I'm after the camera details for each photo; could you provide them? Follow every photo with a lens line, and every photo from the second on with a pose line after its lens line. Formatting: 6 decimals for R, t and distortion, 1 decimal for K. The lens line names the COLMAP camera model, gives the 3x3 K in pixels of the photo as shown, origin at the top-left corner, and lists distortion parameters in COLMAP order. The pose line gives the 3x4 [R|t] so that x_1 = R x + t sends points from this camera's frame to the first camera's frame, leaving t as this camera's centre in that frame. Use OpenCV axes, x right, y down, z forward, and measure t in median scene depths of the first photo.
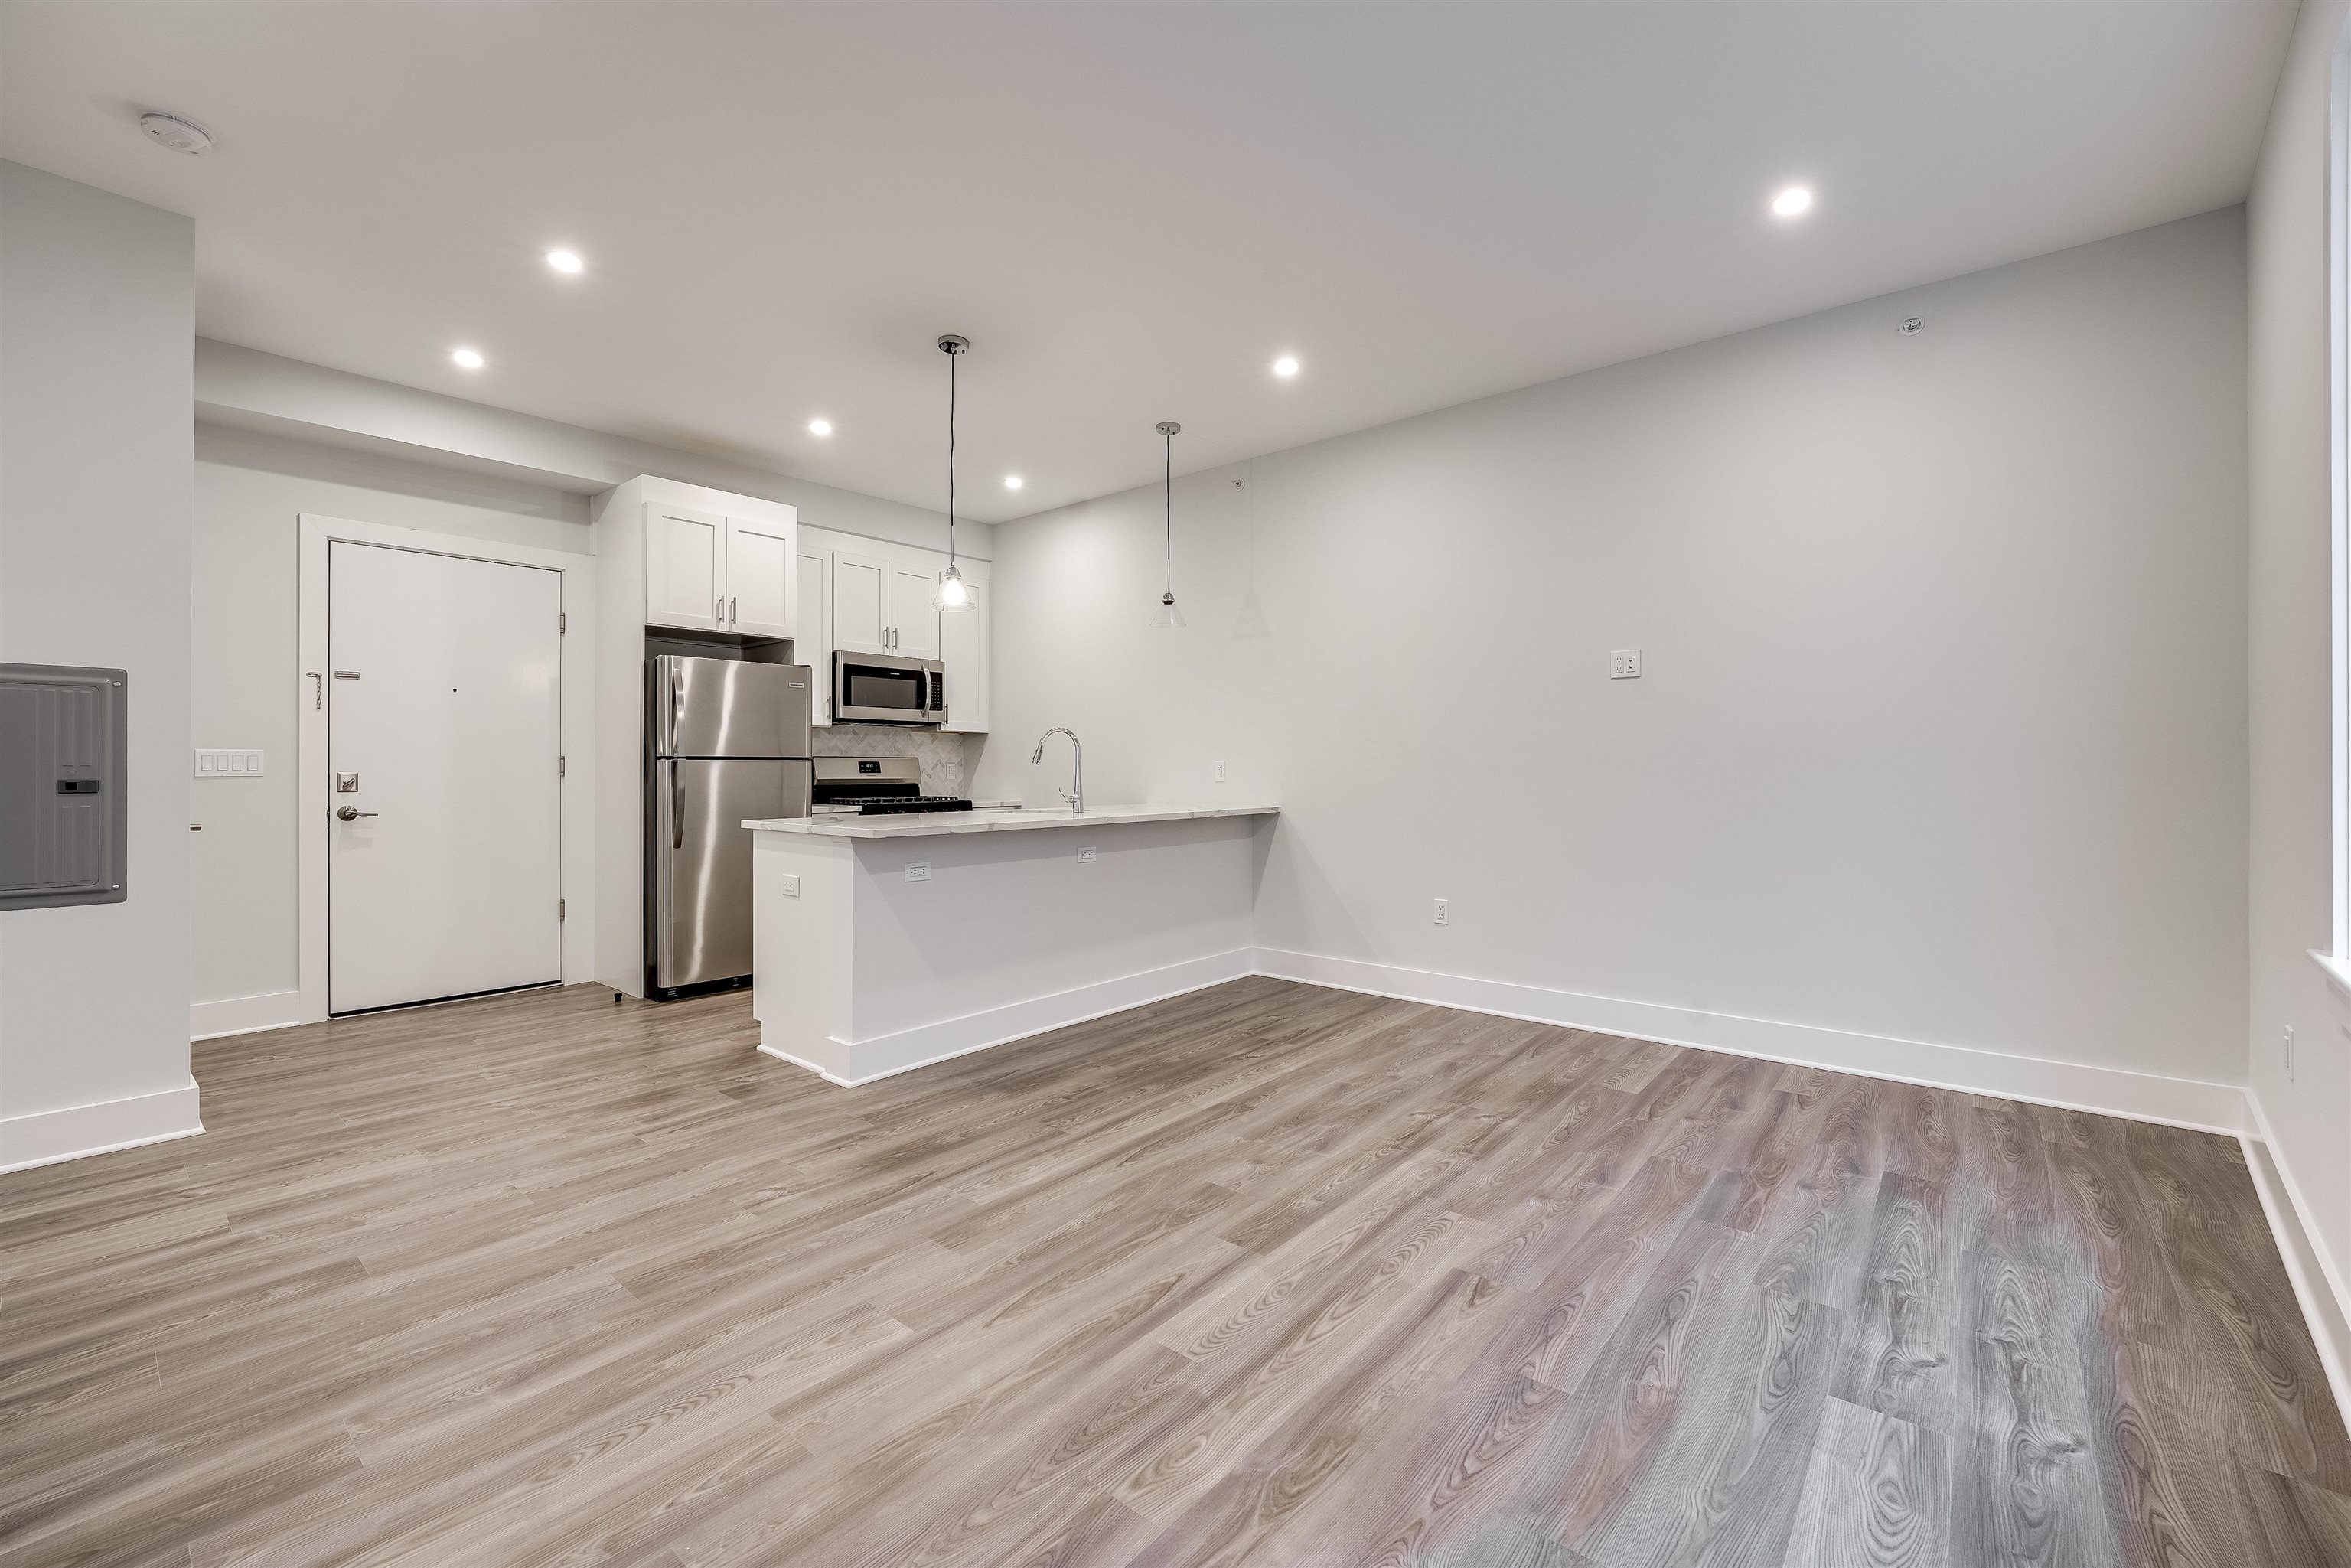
lens RADIAL K [[951.2, 0, 1205.7], [0, 951.2, 762.8], [0, 0, 1]] dist [-0.013930, 0.004000]
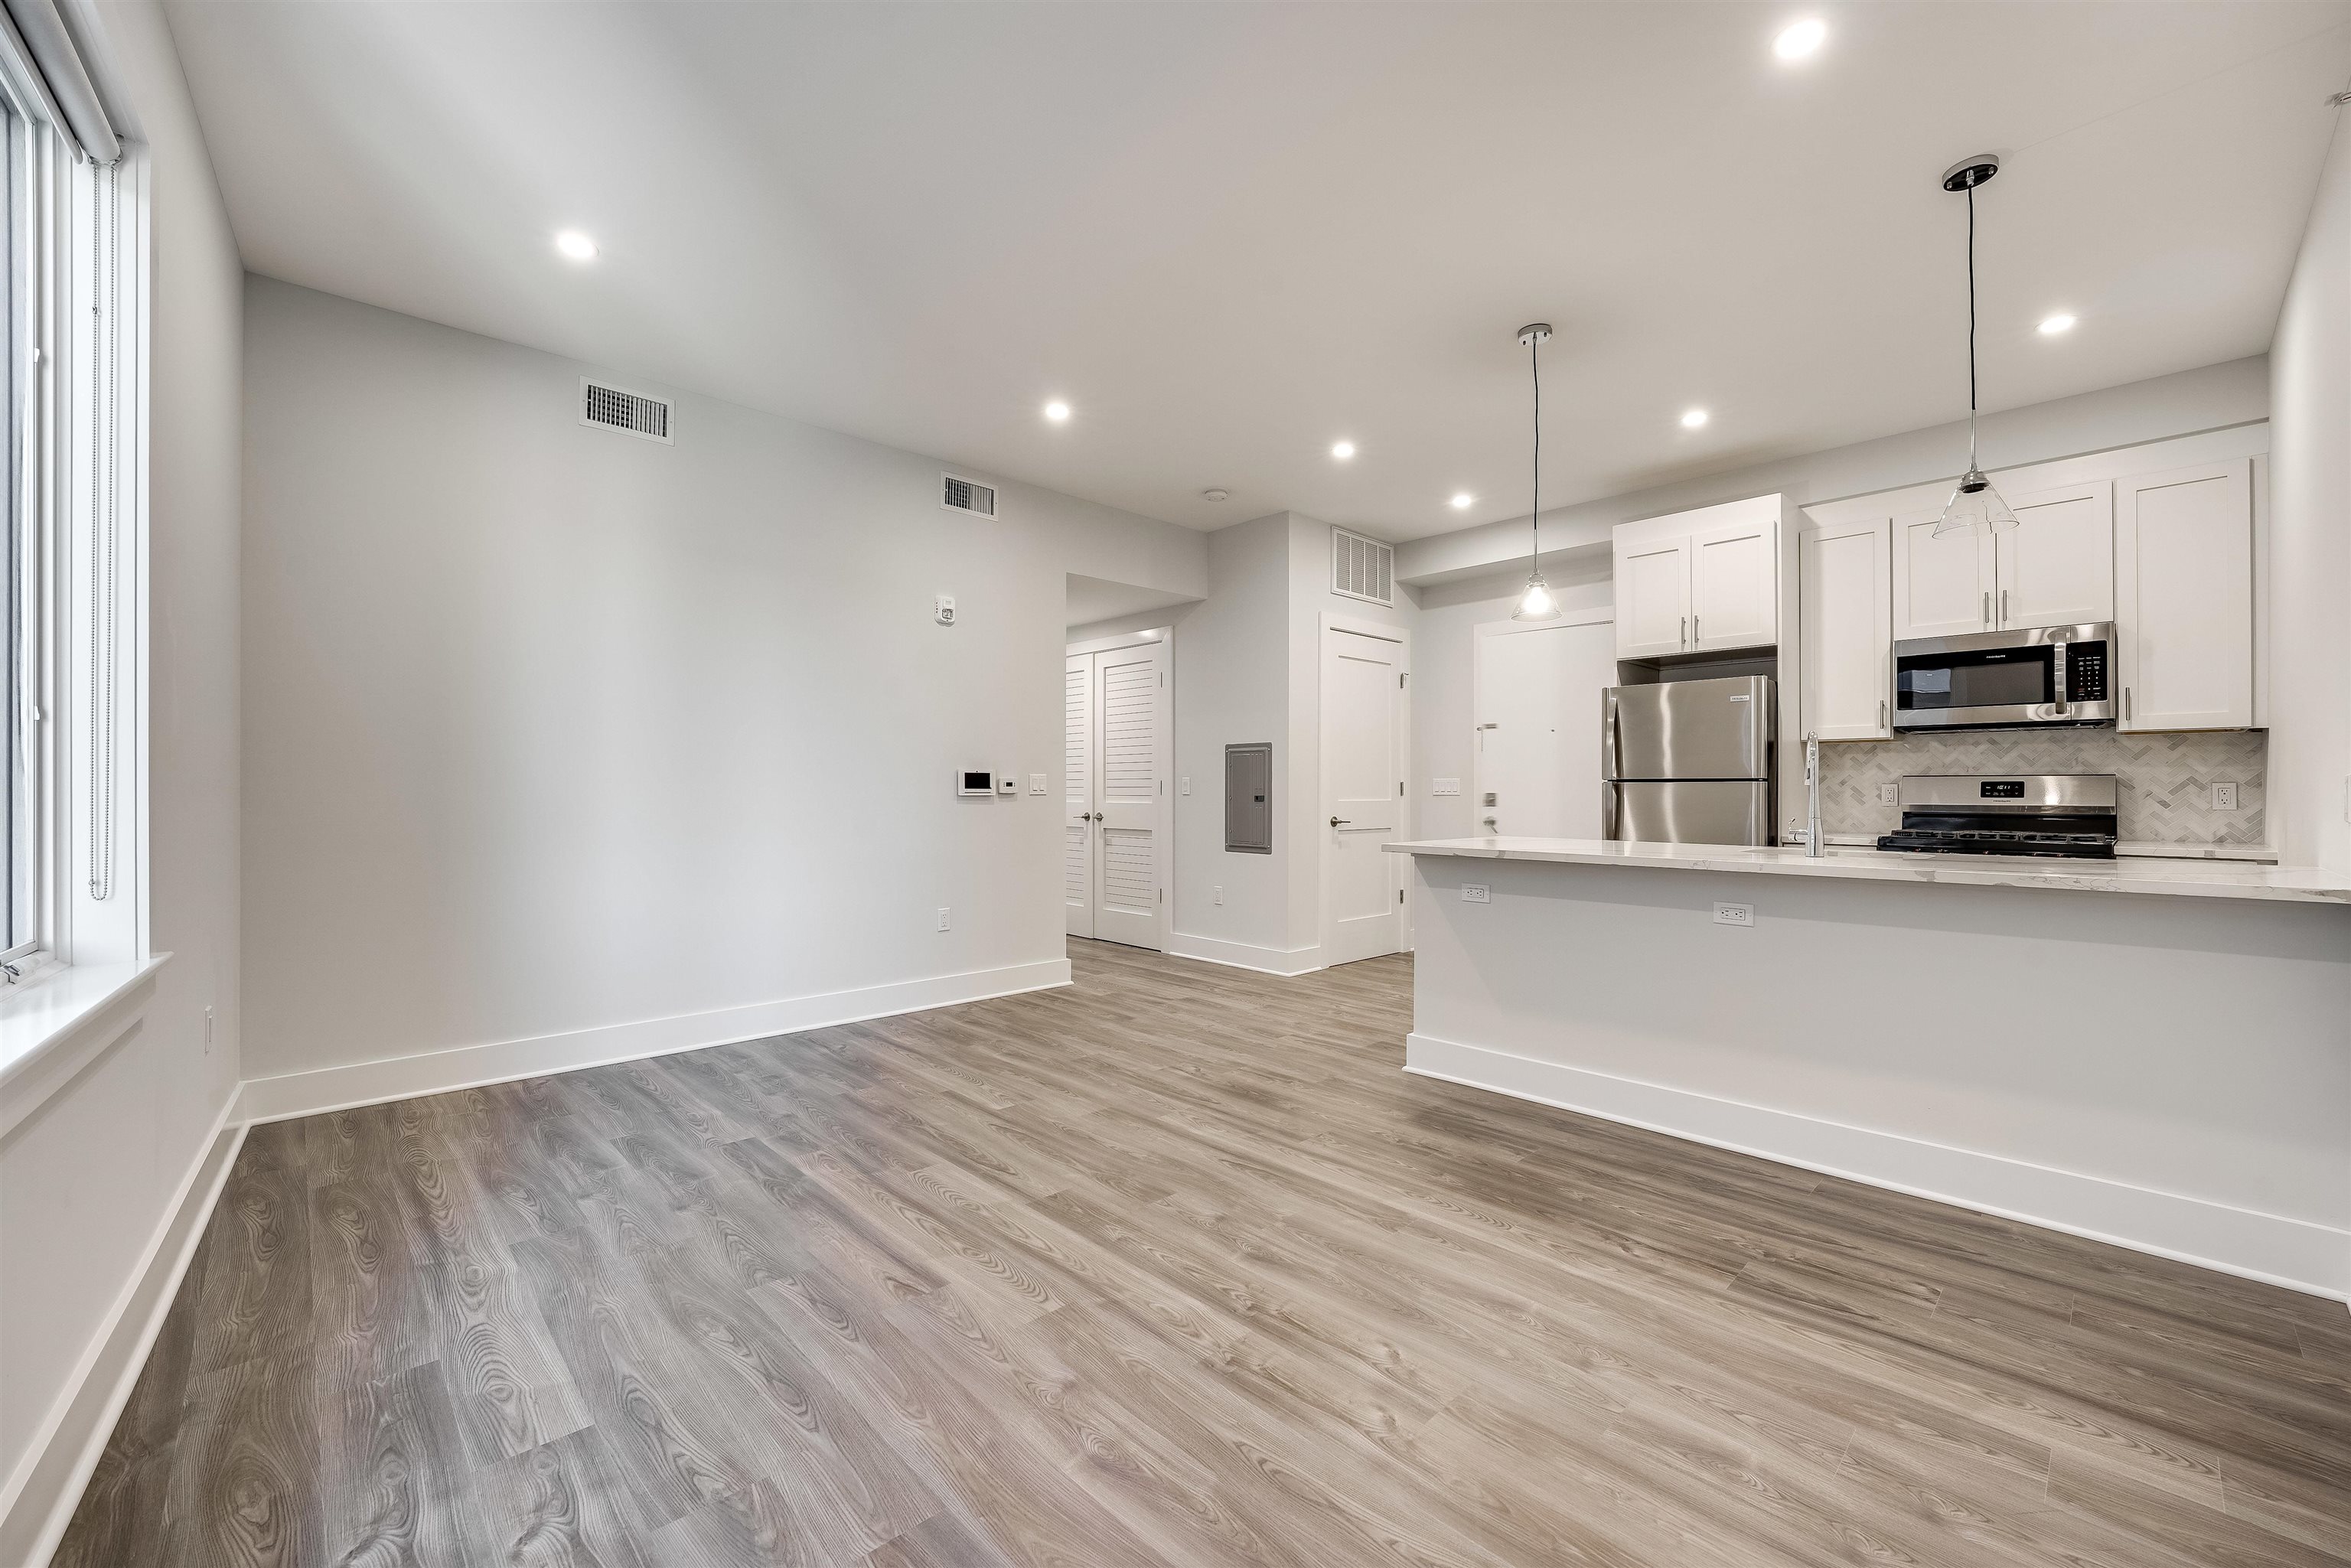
lens RADIAL K [[951.2, 0, 1173.9], [0, 951.2, 782.1], [0, 0, 1]] dist [-0.013930, 0.004000]
pose [[-0.124639, -0.008515, -0.992166, 0.842079], [0.003979, 0.999951, -0.009082, 0.006189], [0.992194, -0.005080, -0.124599, 0.927364]]
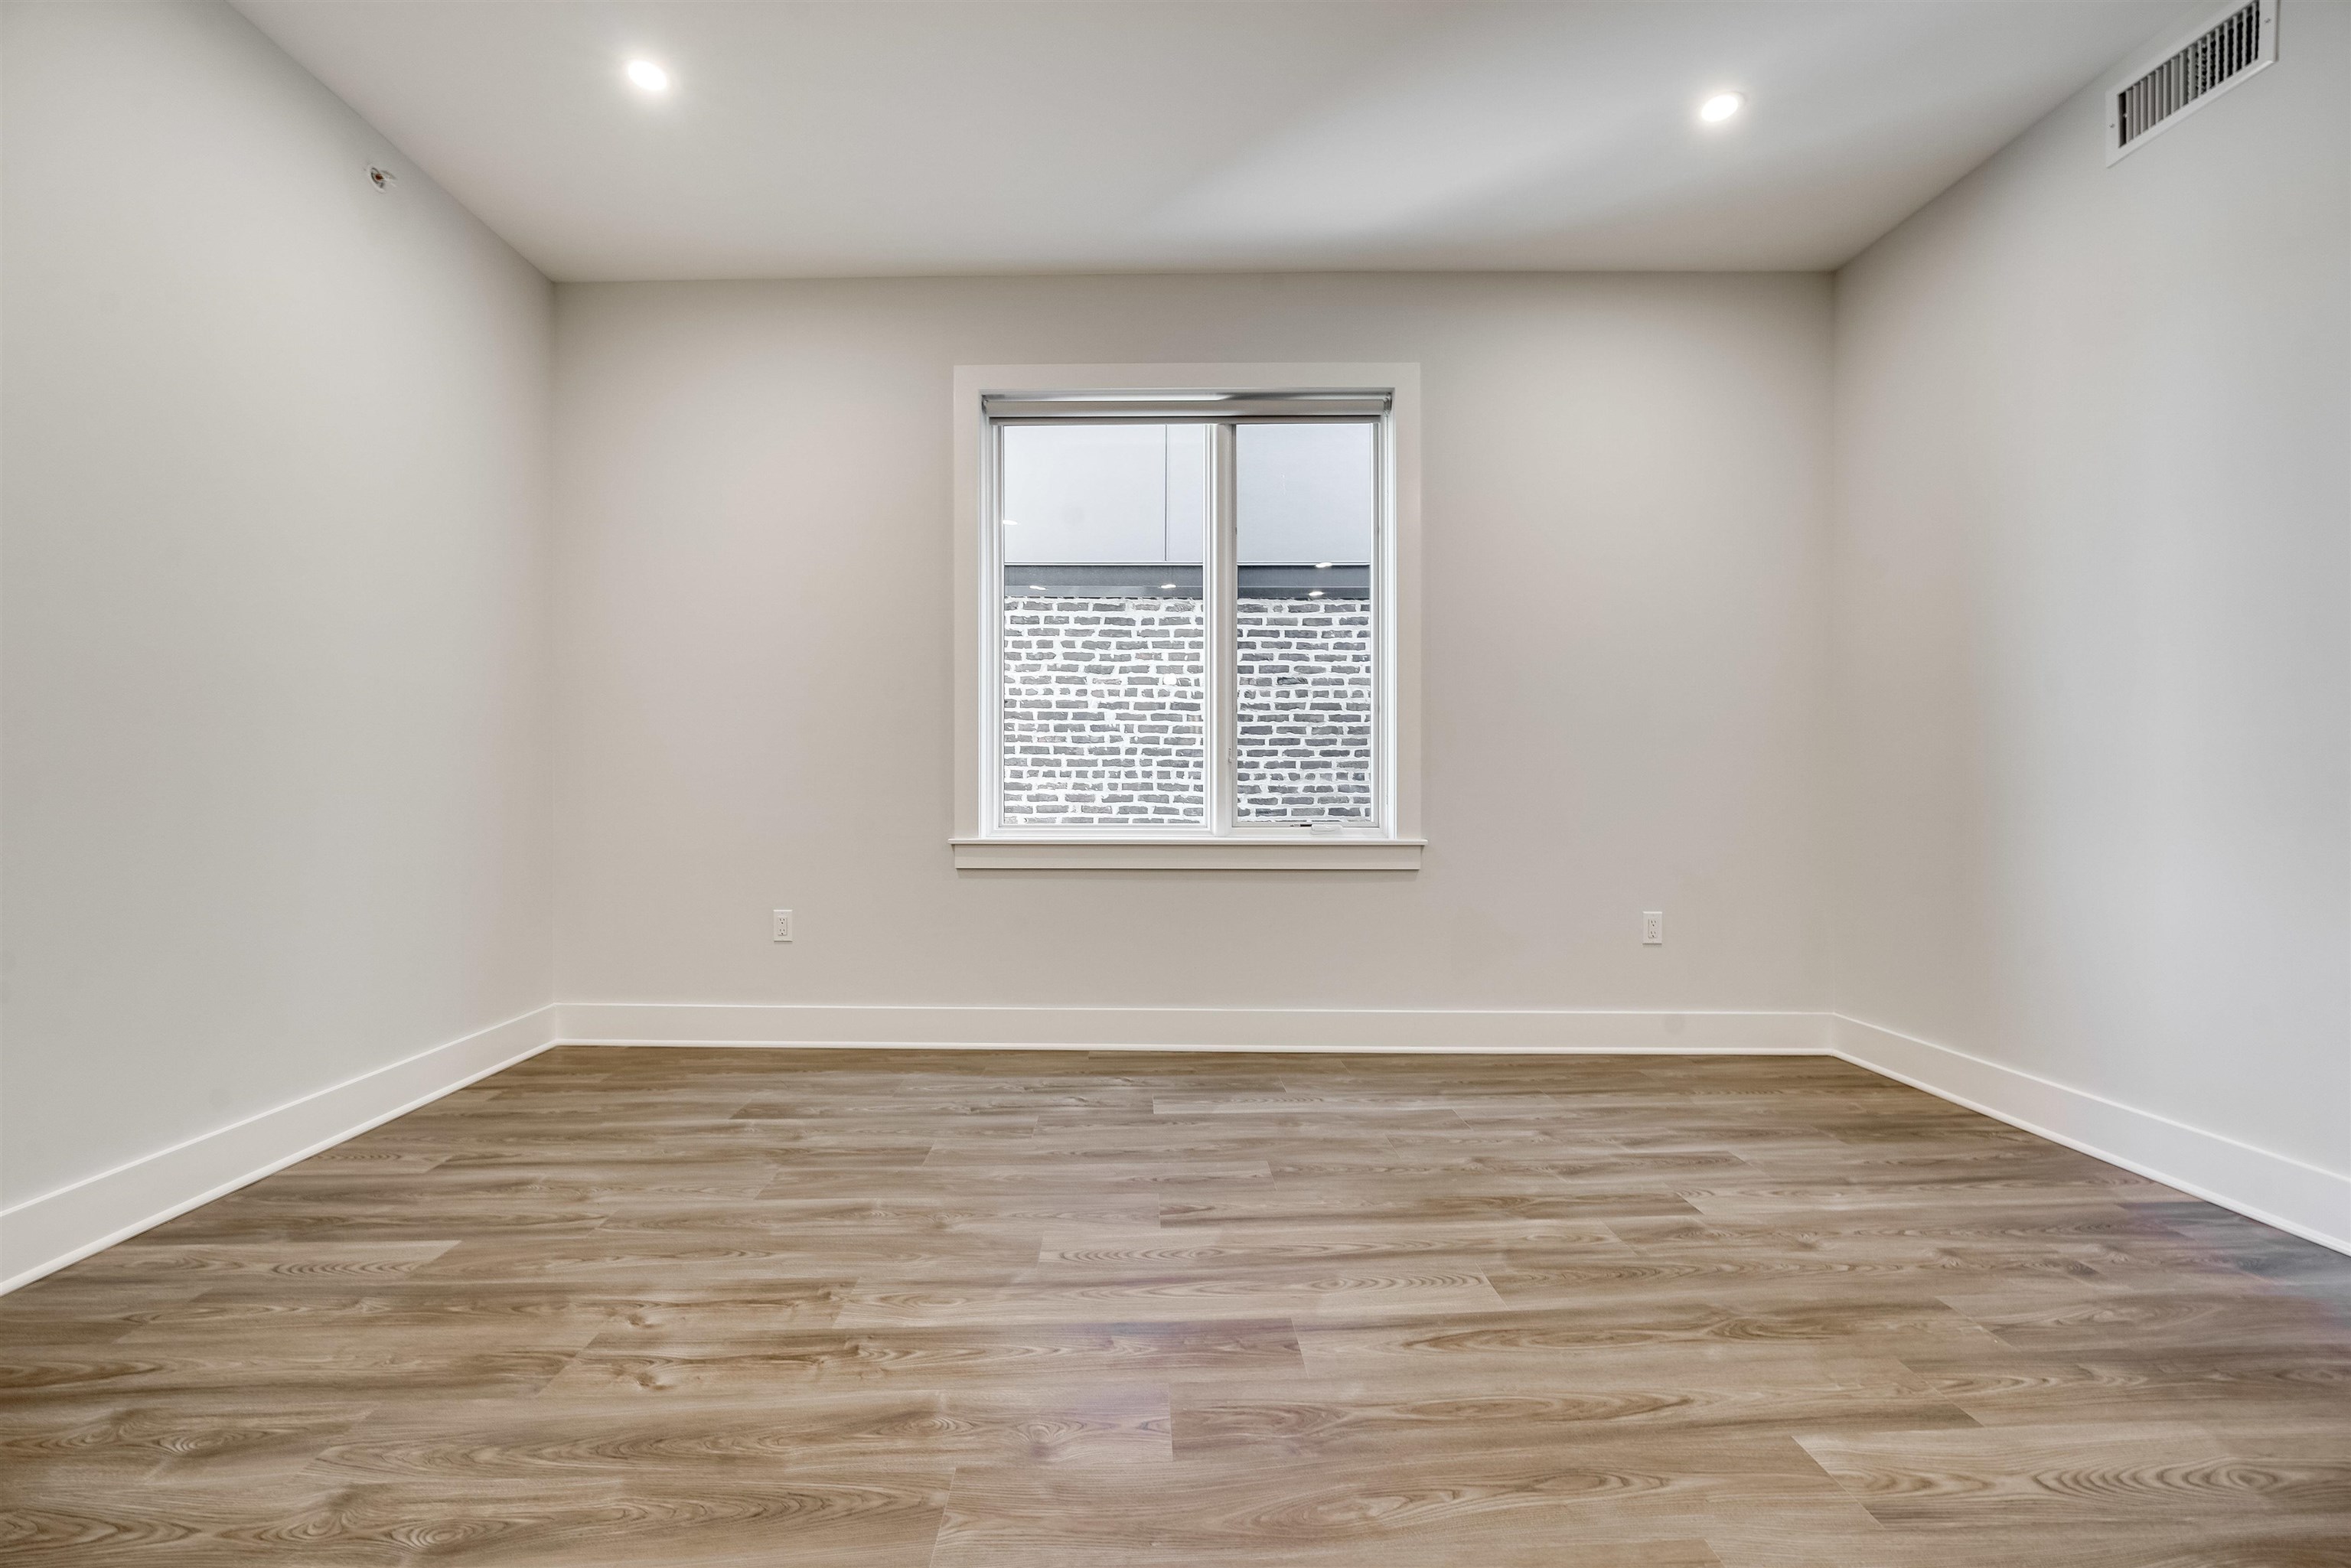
lens RADIAL K [[951.2, 0, 1180.1], [0, 951.2, 787.6], [0, 0, 1]] dist [-0.013930, 0.004000]
pose [[-0.665581, -0.000761, 0.746325, -0.322459], [-0.006077, 0.999972, -0.004400, 0.059065], [-0.746301, -0.007464, -0.665567, 1.110741]]
